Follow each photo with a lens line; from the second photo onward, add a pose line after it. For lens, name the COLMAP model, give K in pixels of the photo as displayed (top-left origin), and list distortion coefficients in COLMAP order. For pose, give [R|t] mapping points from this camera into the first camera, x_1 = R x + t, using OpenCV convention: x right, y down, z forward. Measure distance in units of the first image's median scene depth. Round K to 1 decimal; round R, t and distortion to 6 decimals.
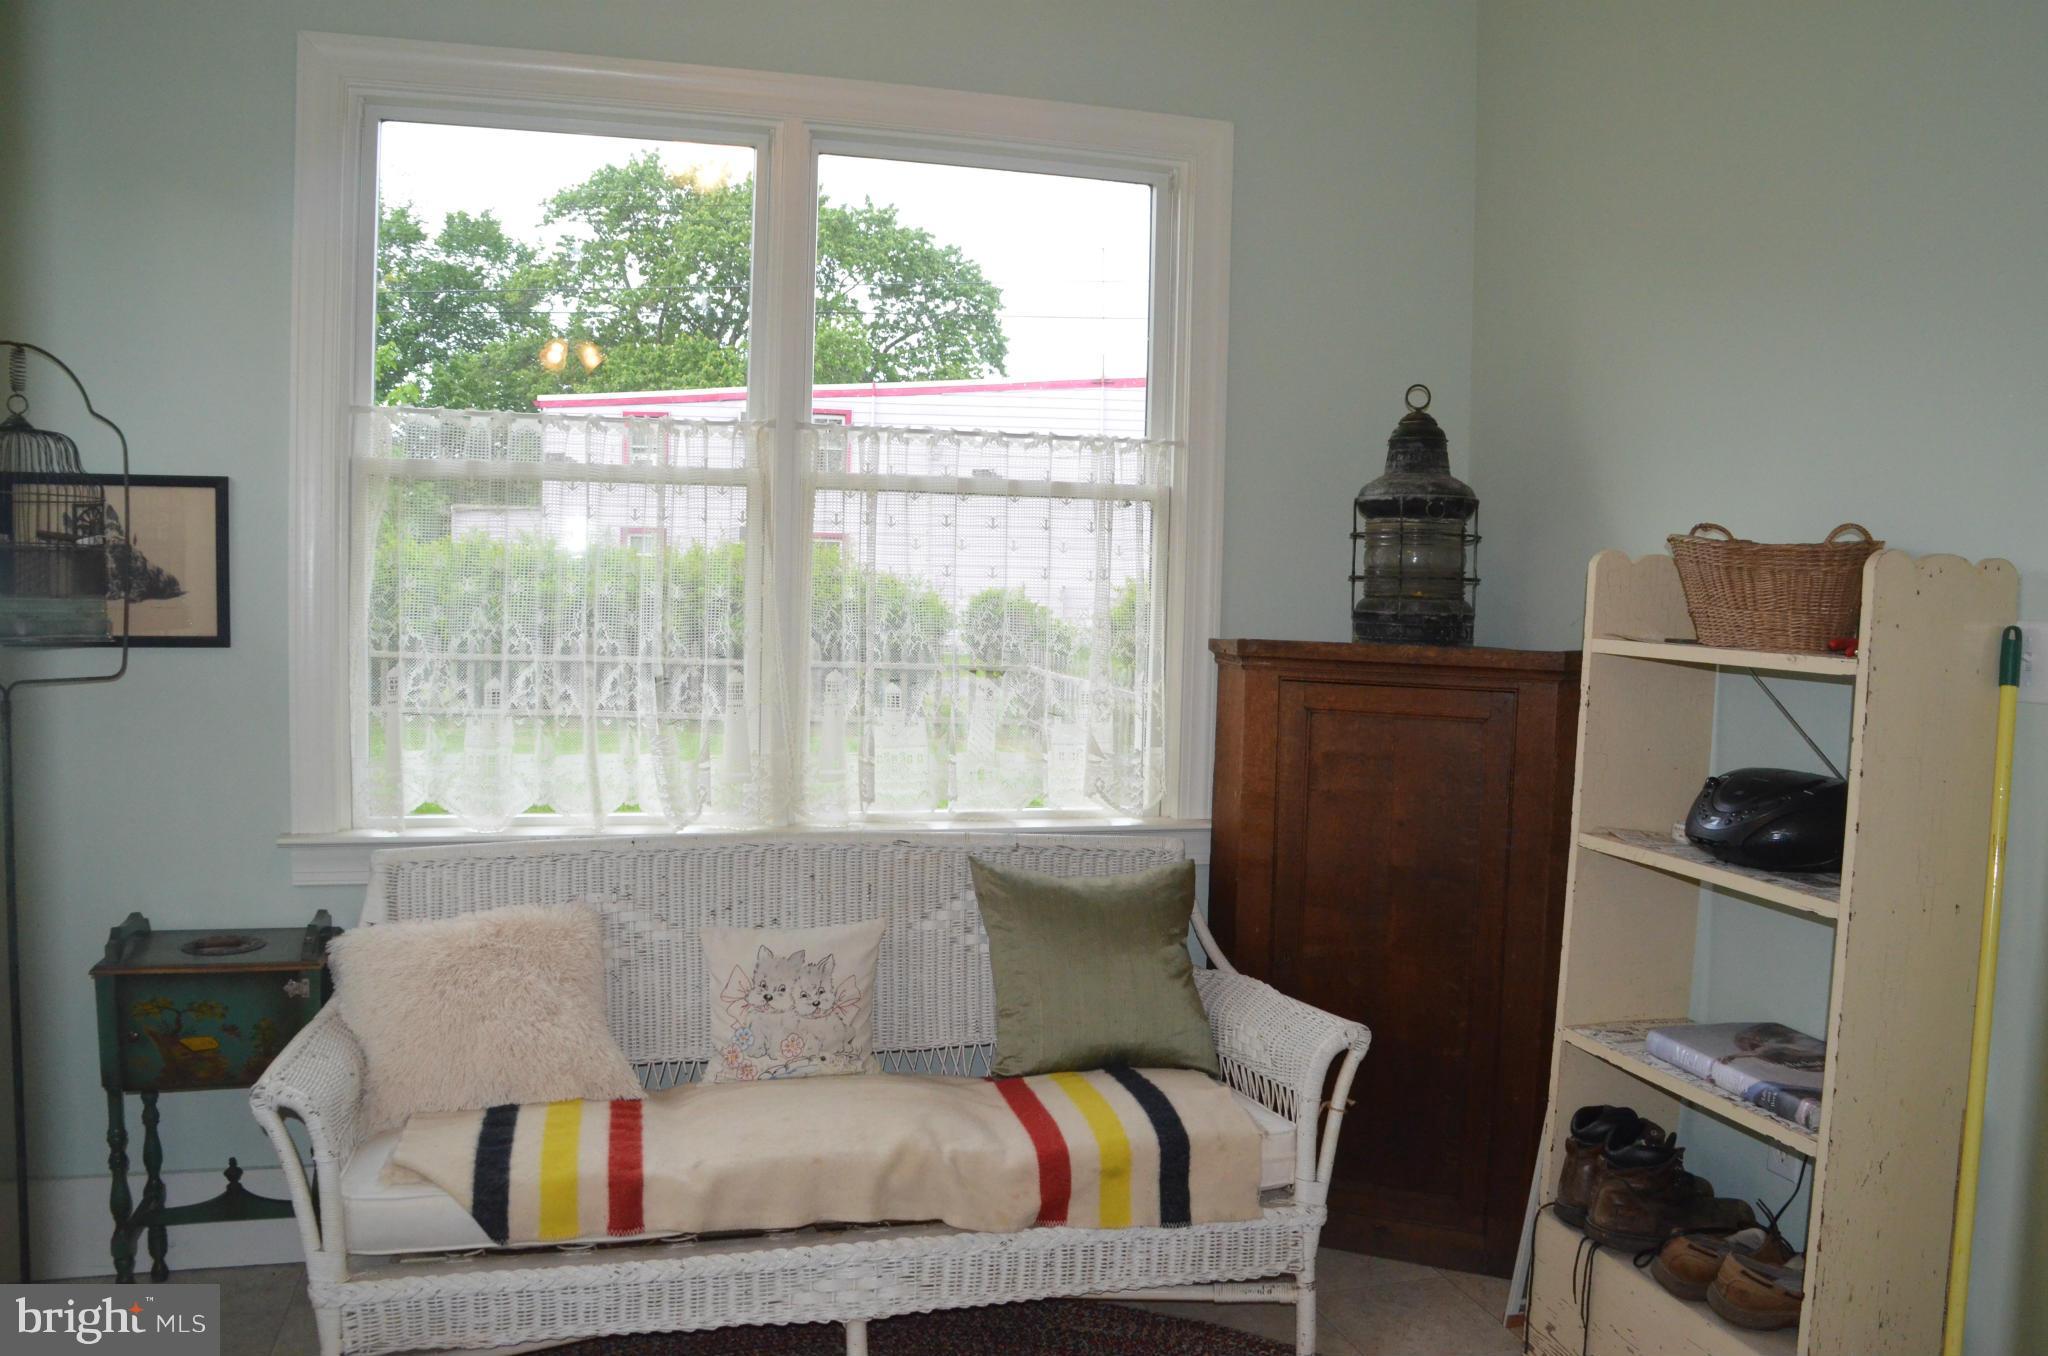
lens RADIAL K [[1607.0, 0, 1024.0], [0, 1607.0, 678.0], [0, 0, 1]] dist [-0.174943, 0.115236]
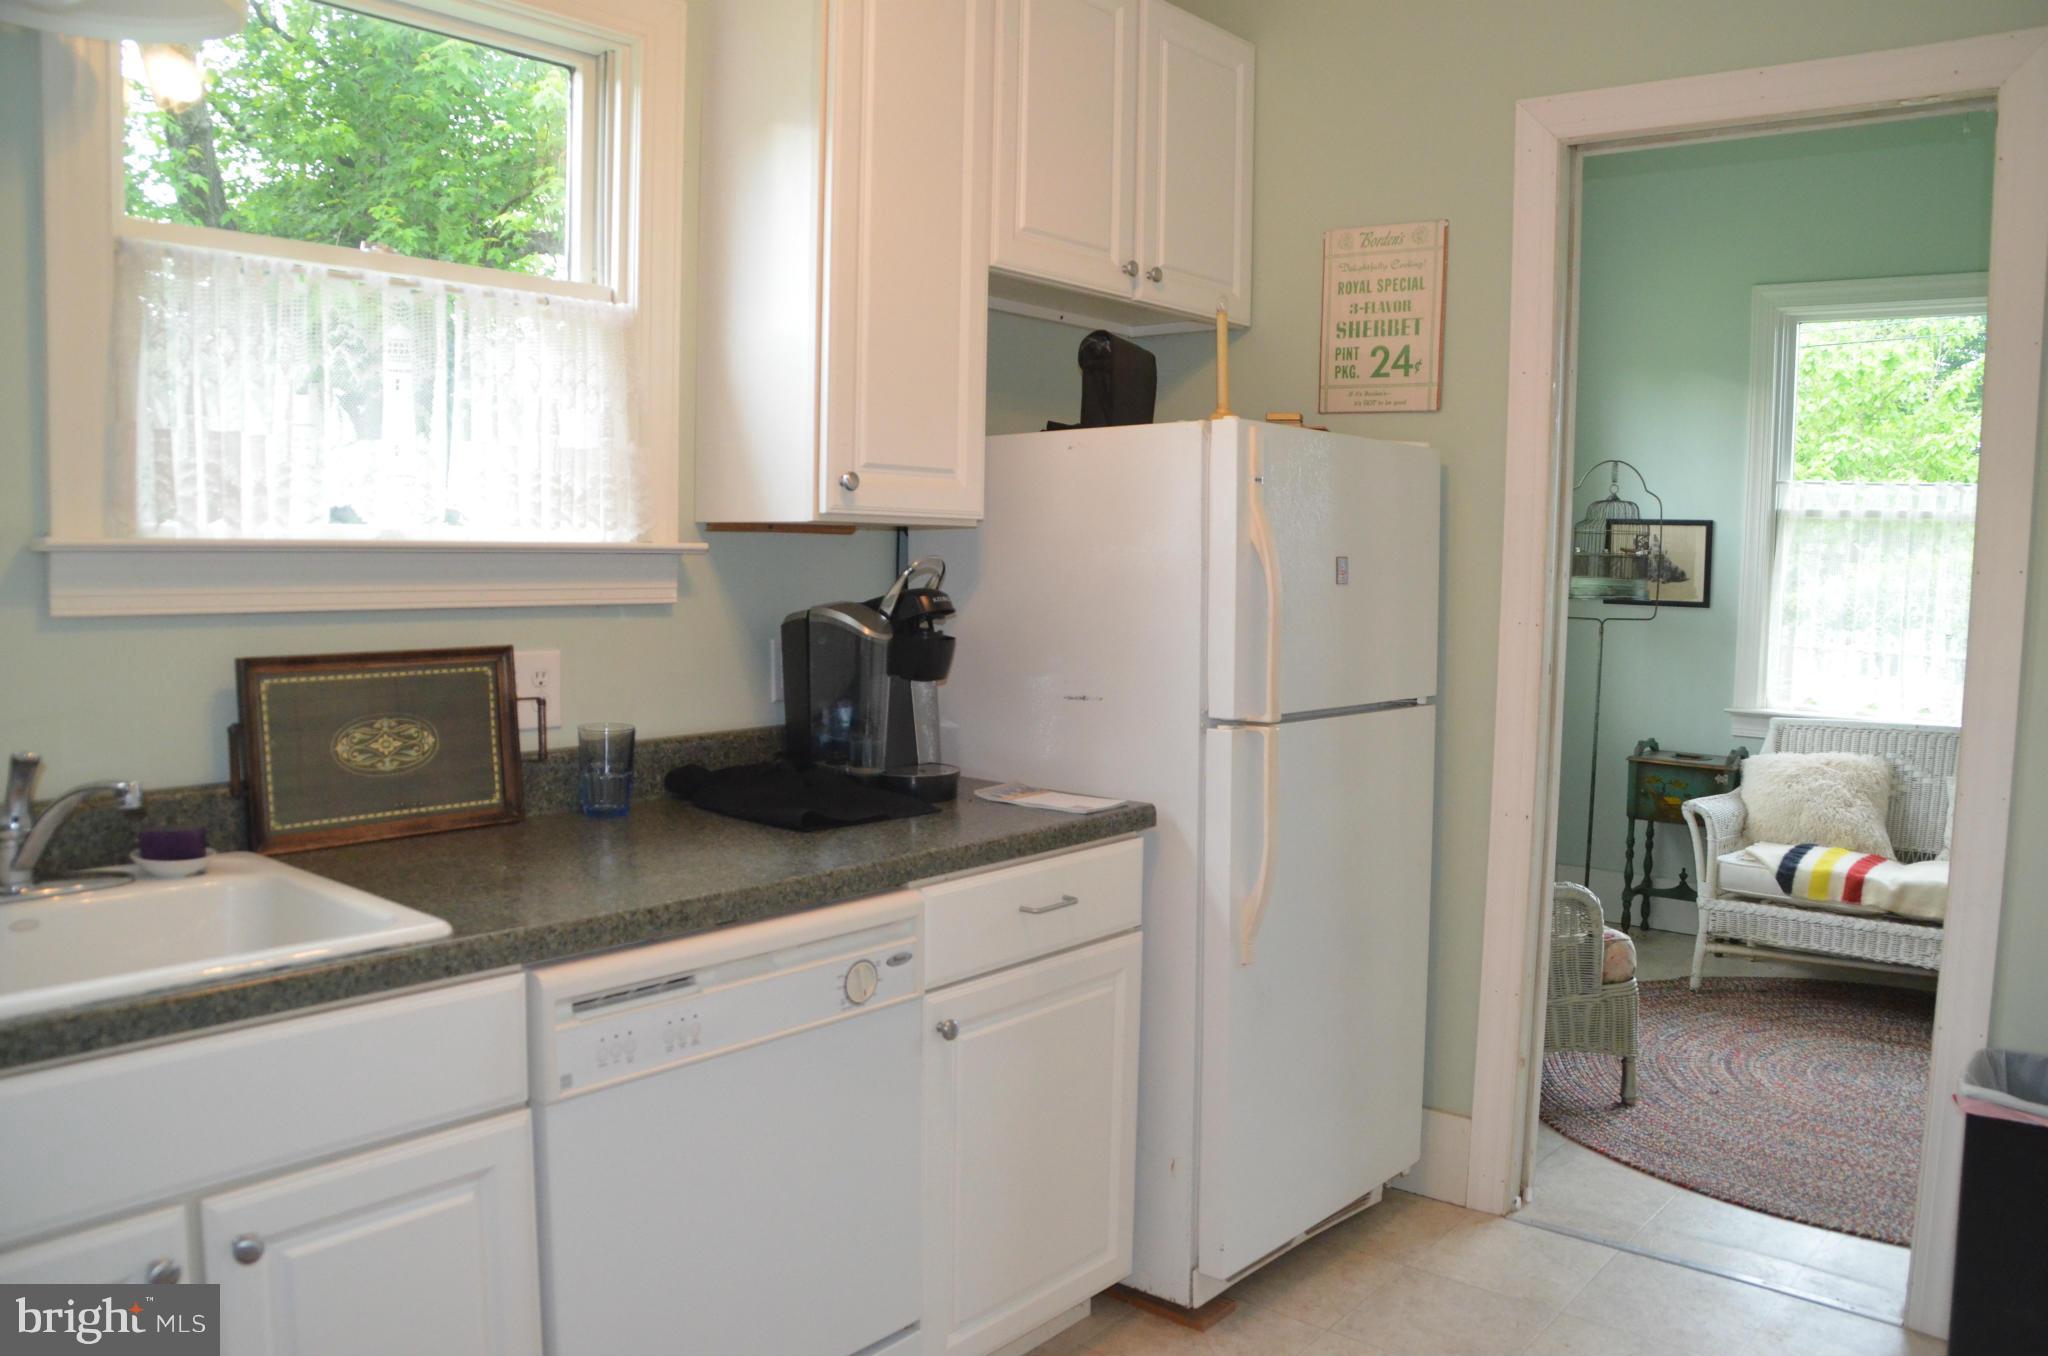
lens RADIAL K [[1587.6, 0, 1020.1], [0, 1587.6, 685.2], [0, 0, 1]] dist [-0.167406, 0.104265]
pose [[0.564753, 0.062858, -0.822862, 0.578295], [-0.062549, 0.997487, 0.033269, 0.064536], [0.822886, 0.032681, 0.567266, -0.783142]]
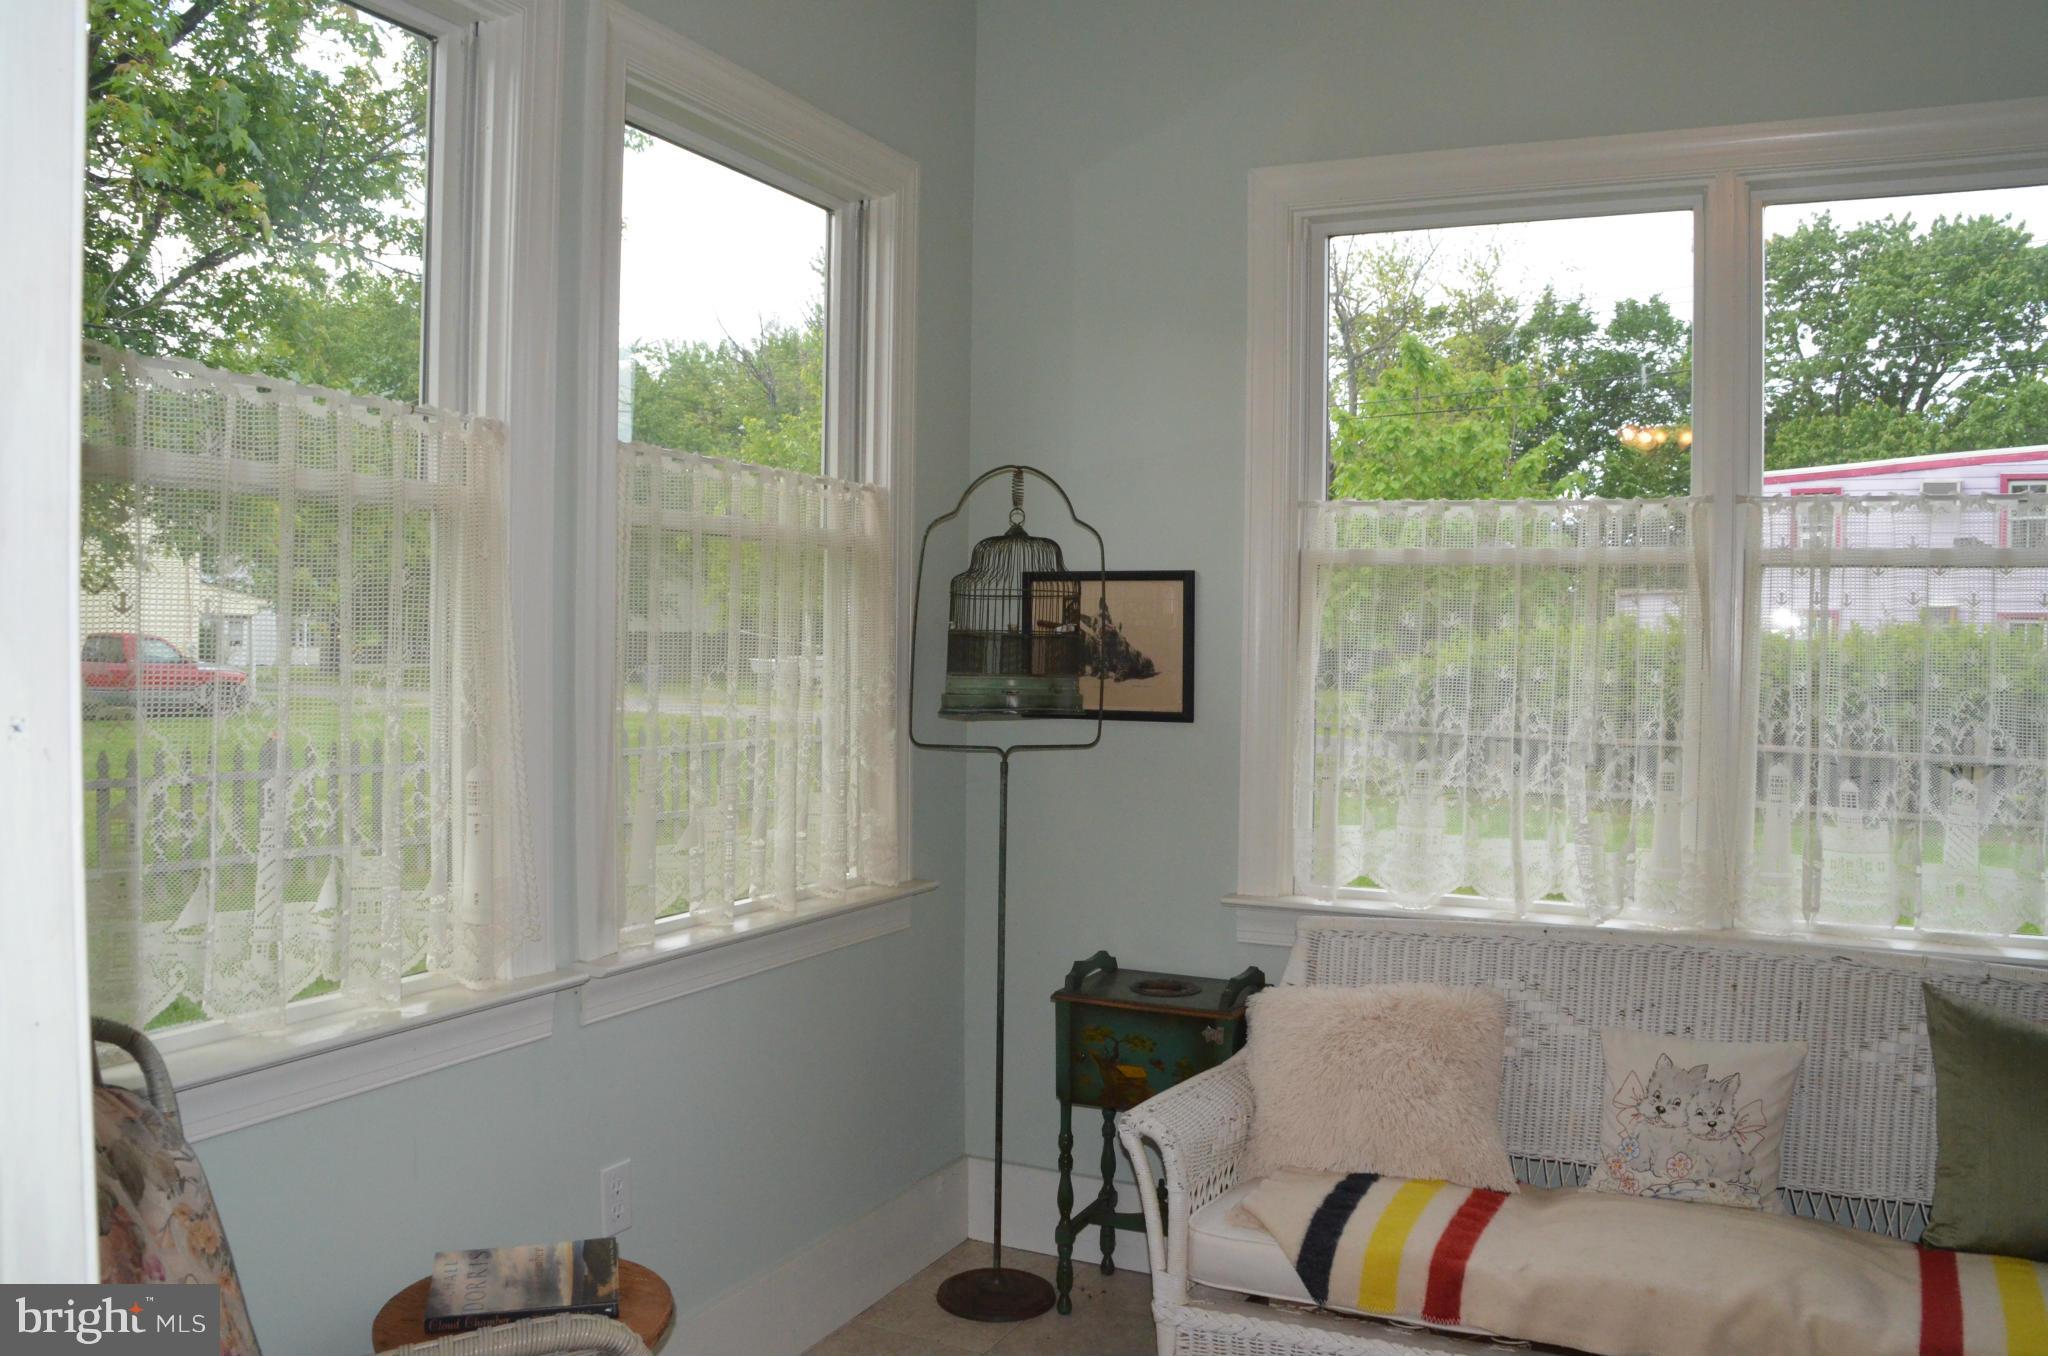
lens RADIAL K [[1587.6, 0, 1020.1], [0, 1587.6, 685.2], [0, 0, 1]] dist [-0.167406, 0.104265]
pose [[0.742629, 0.006309, -0.669673, 0.156198], [-0.038937, 0.998671, -0.033770, -0.003374], [0.668570, 0.051153, 0.741888, 0.063705]]
